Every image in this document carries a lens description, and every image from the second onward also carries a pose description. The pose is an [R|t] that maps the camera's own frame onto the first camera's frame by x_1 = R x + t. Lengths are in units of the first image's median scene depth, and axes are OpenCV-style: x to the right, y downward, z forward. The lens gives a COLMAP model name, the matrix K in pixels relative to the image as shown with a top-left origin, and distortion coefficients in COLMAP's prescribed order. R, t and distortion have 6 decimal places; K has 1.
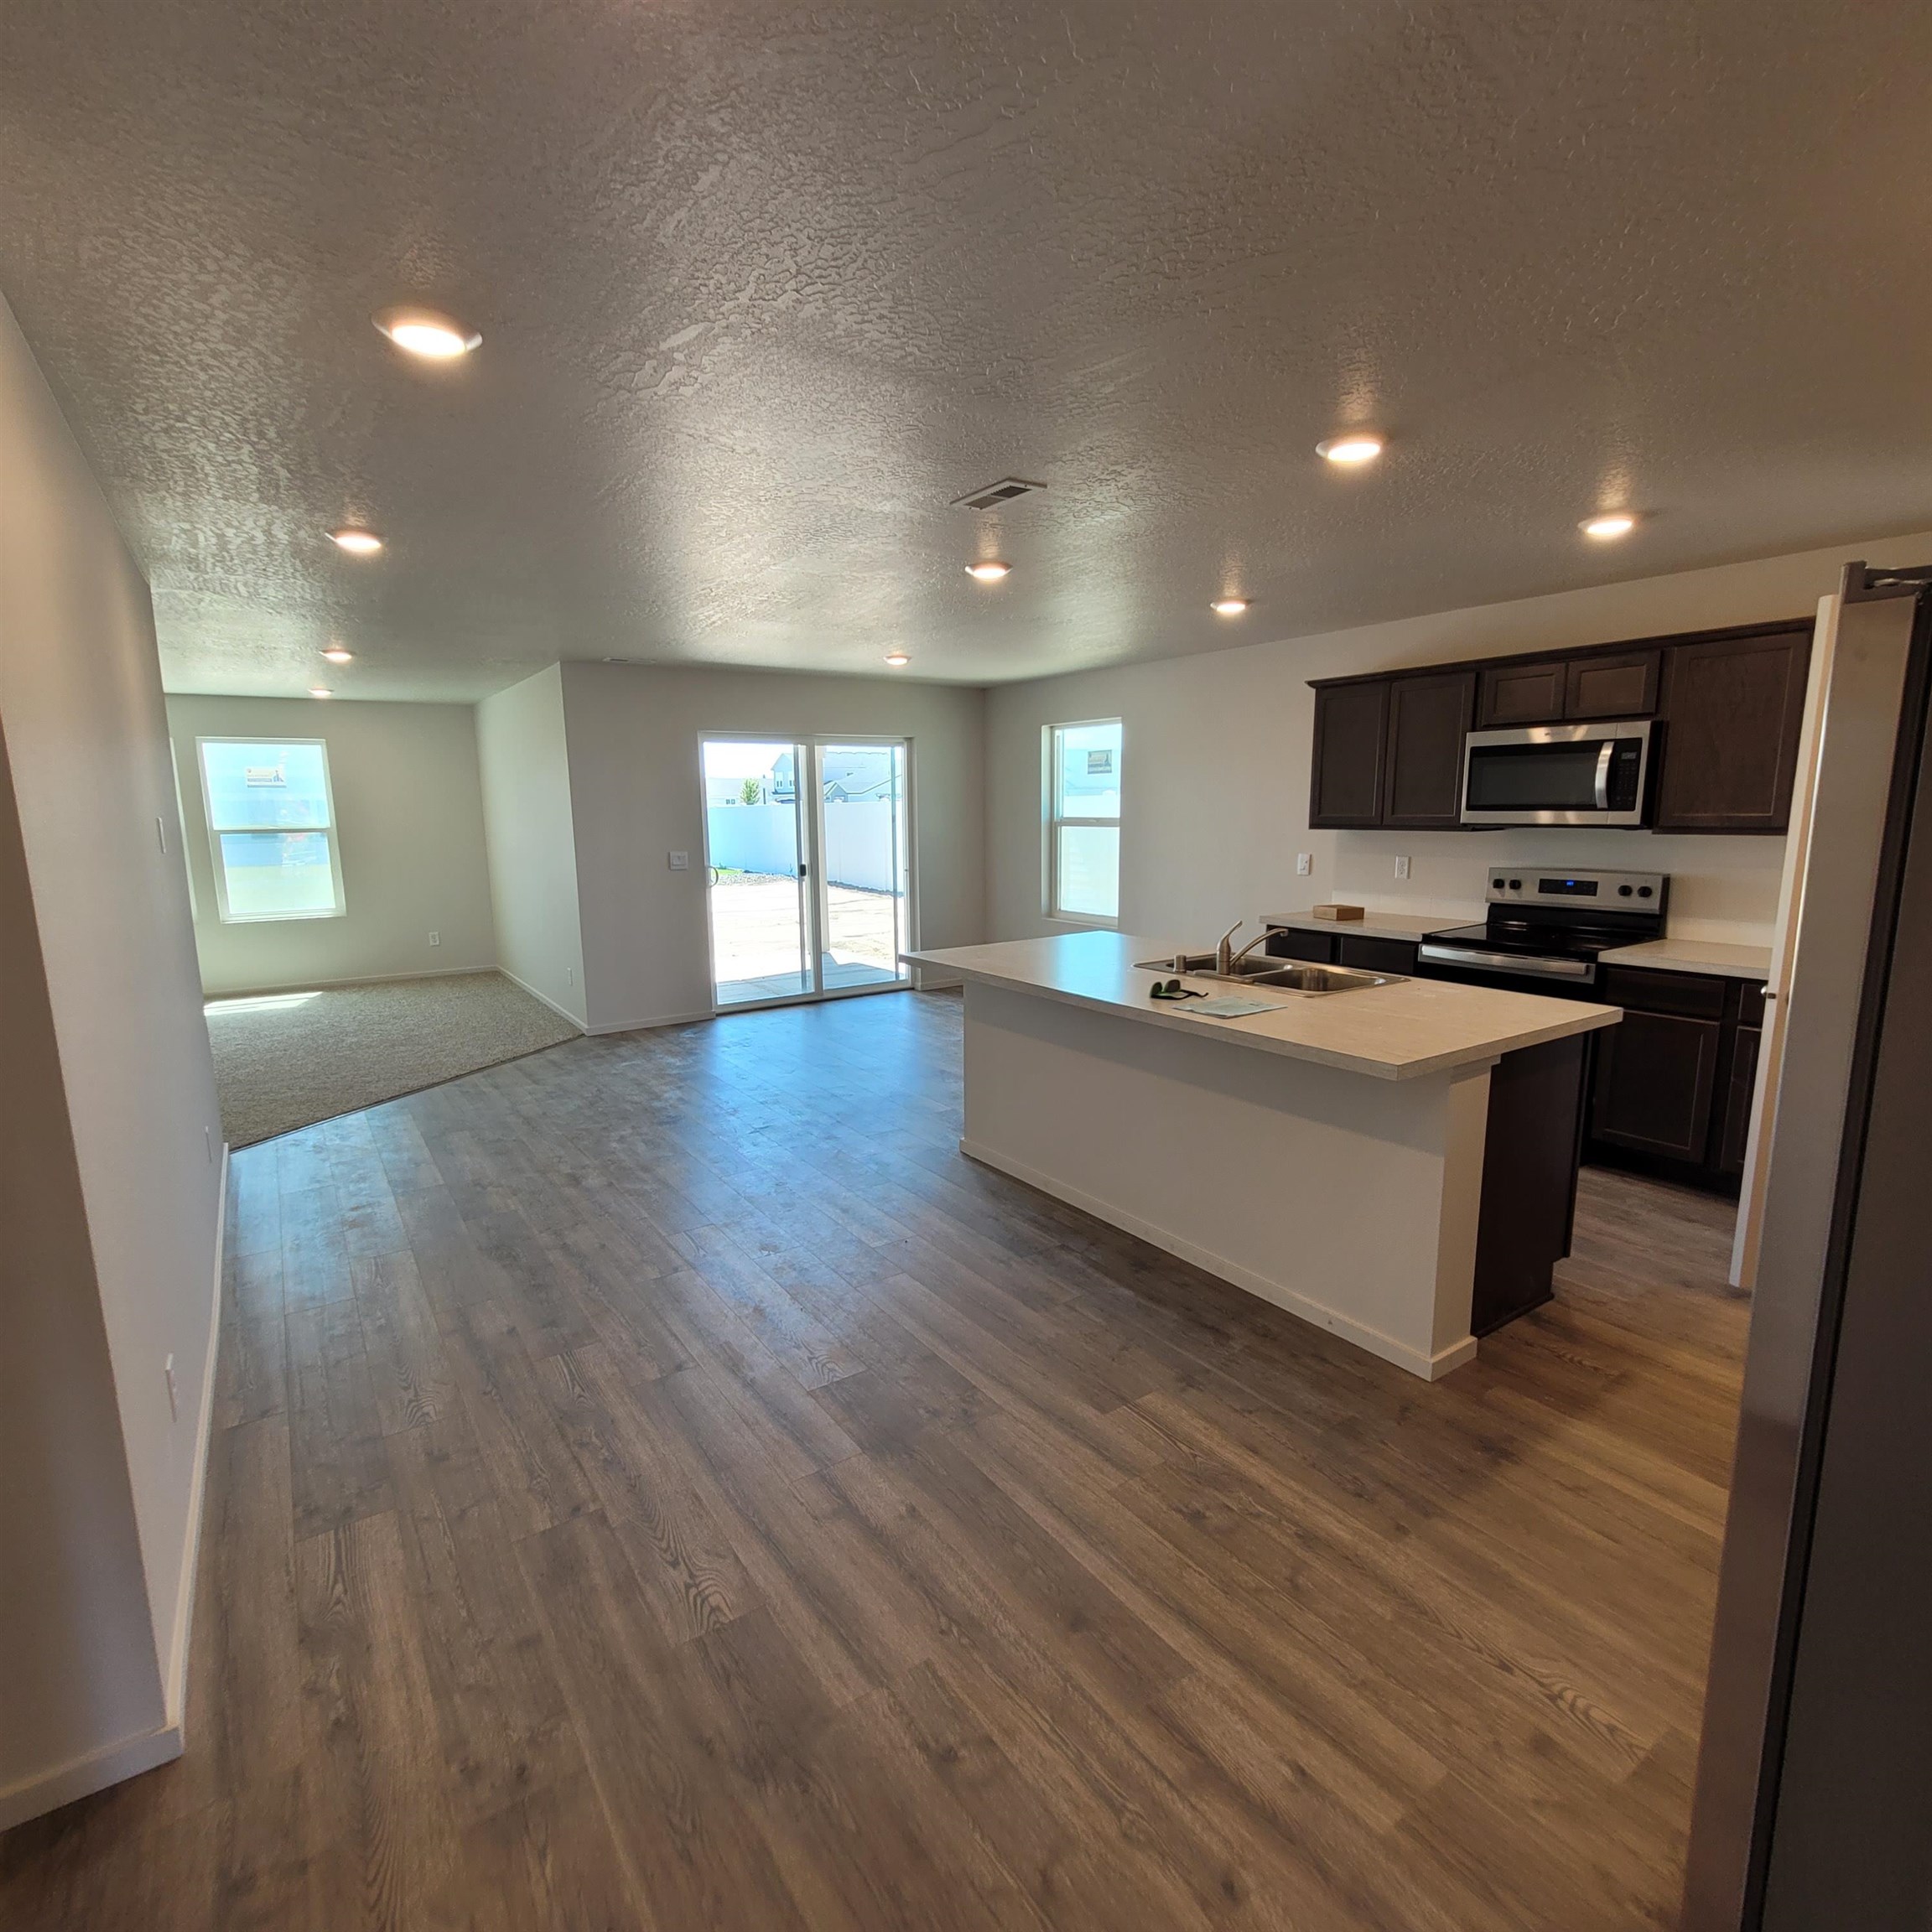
lens RADIAL K [[1031.4, 0, 964.6], [0, 1031.4, 973.4], [0, 0, 1]] dist [0.005265, 0.000530]
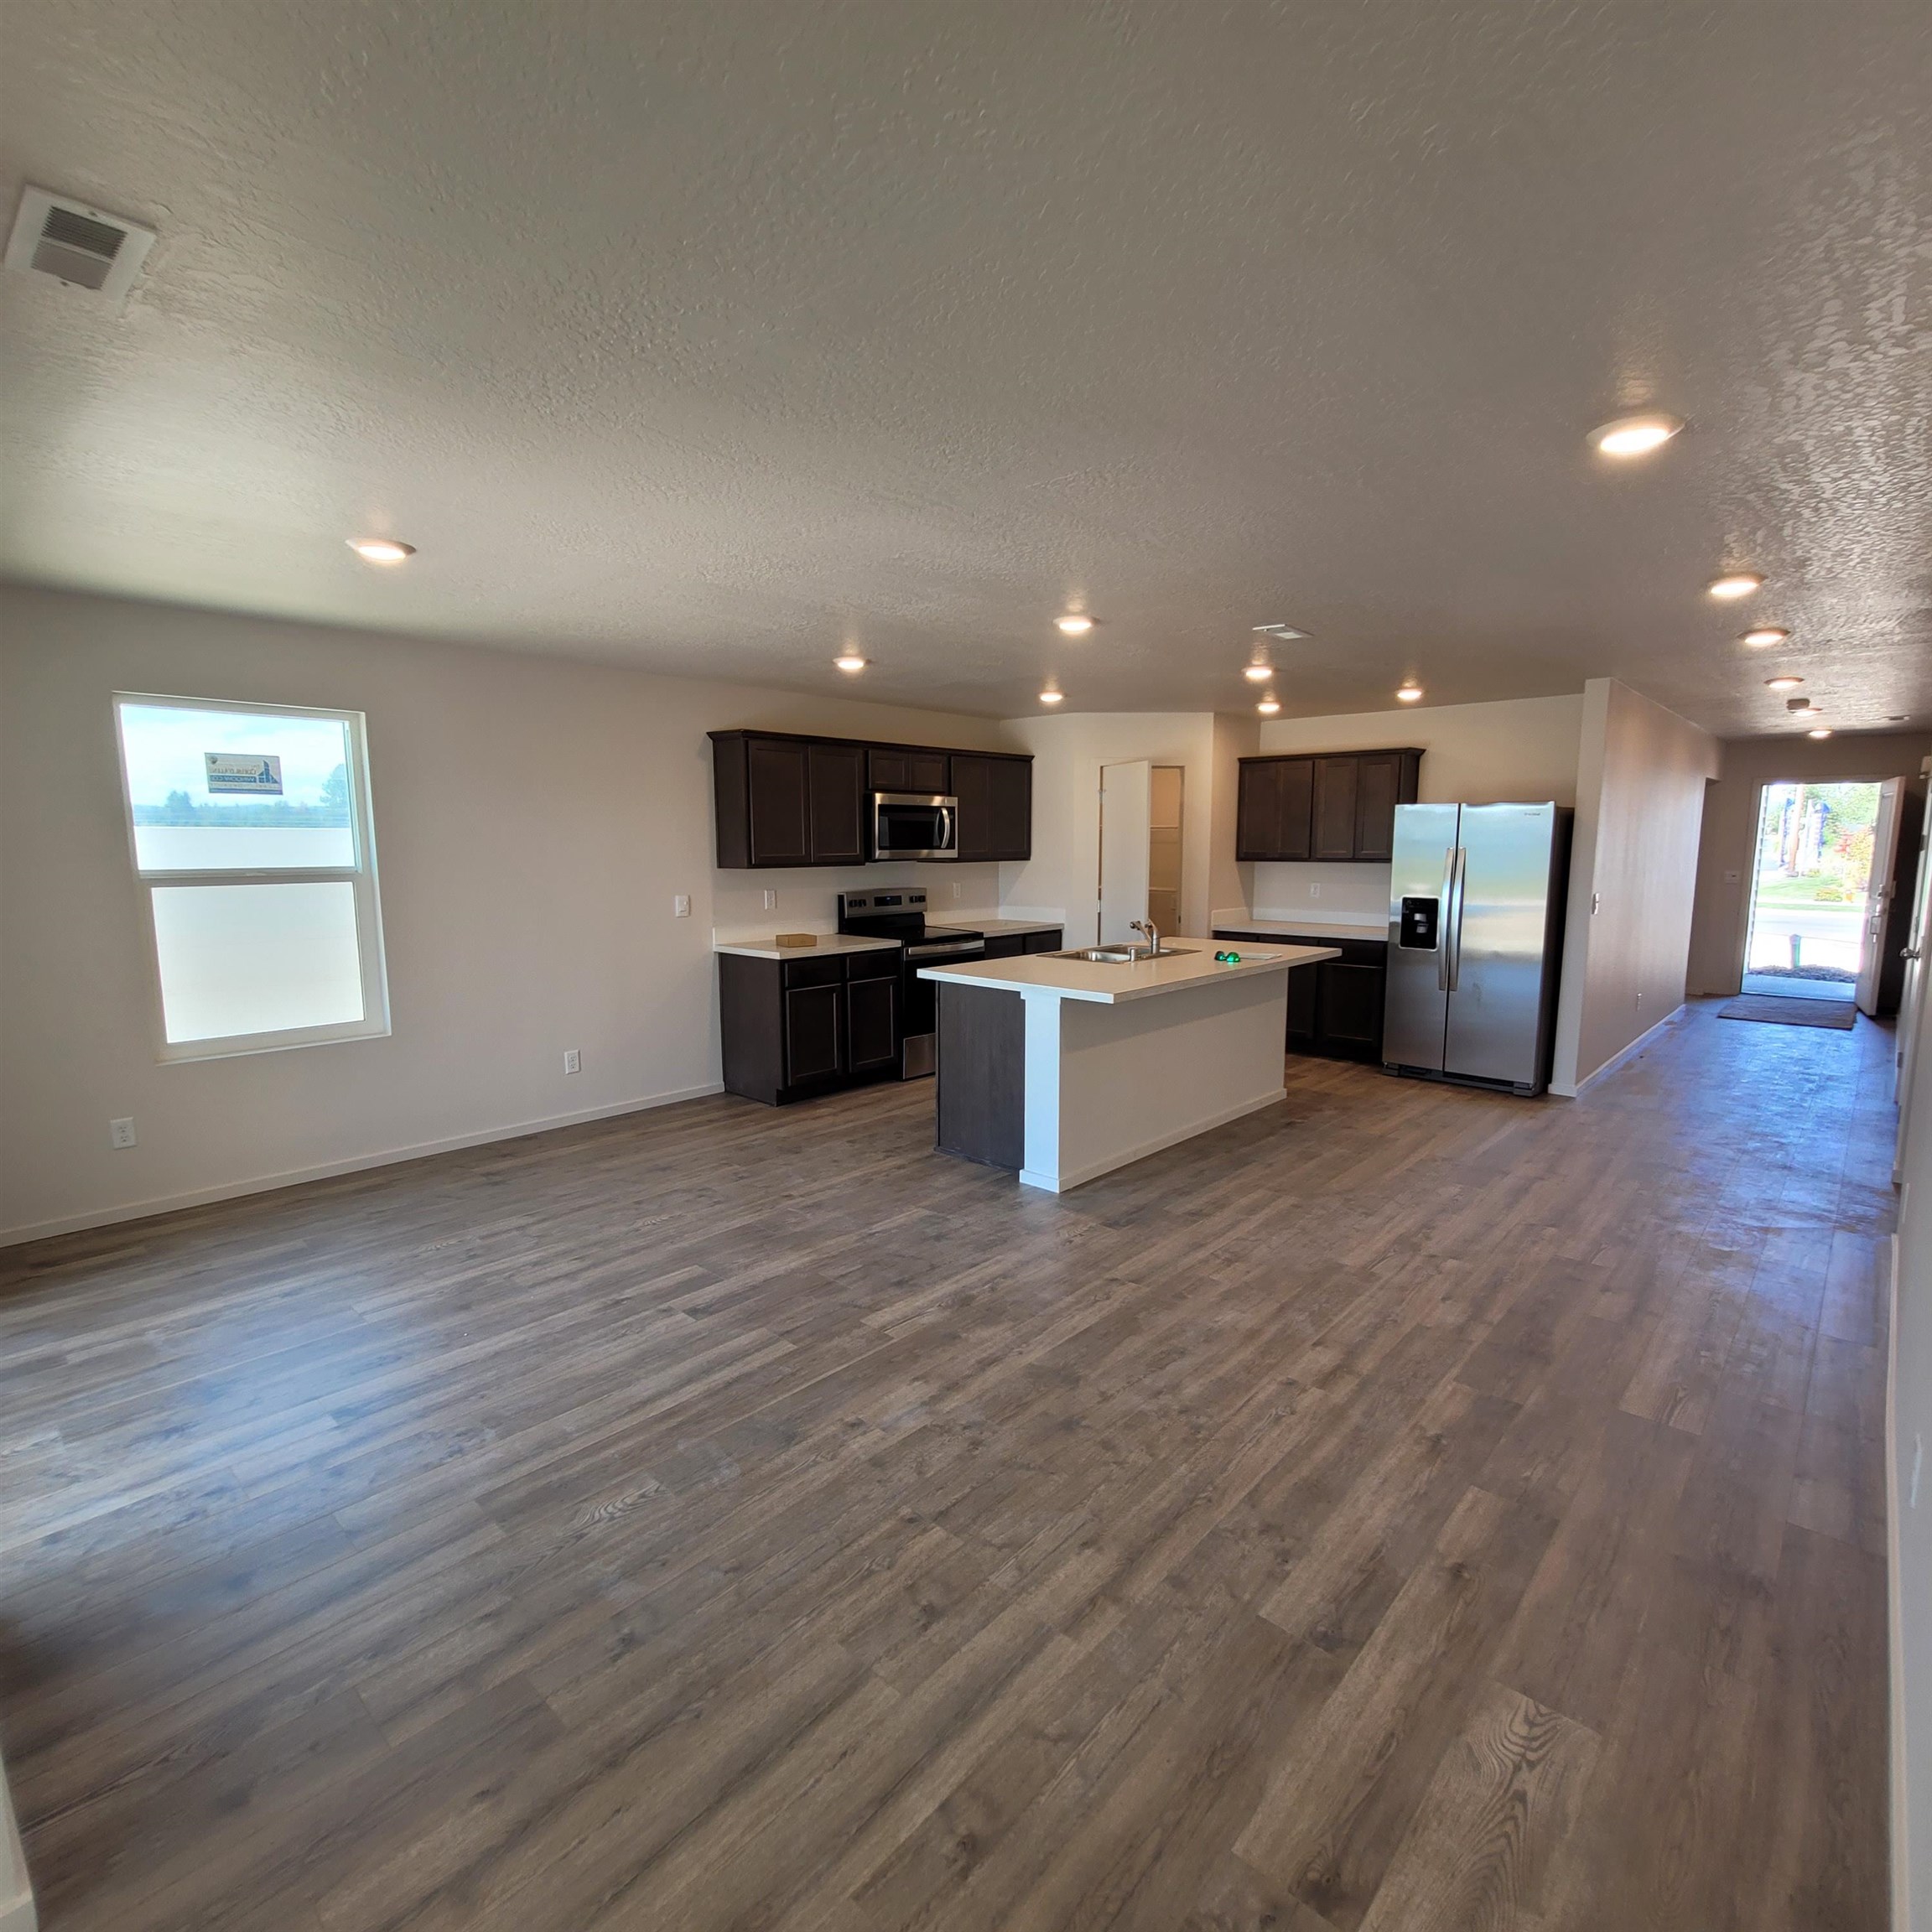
lens RADIAL K [[1006.6, 0, 966.0], [0, 1006.6, 966.0], [0, 0, 1]] dist [0.000789, -0.001271]
pose [[-0.234456, -0.110261, 0.965853, -0.904366], [0.161919, 0.975239, 0.150638, -0.201989], [-0.958547, 0.191708, -0.210797, 1.270870]]
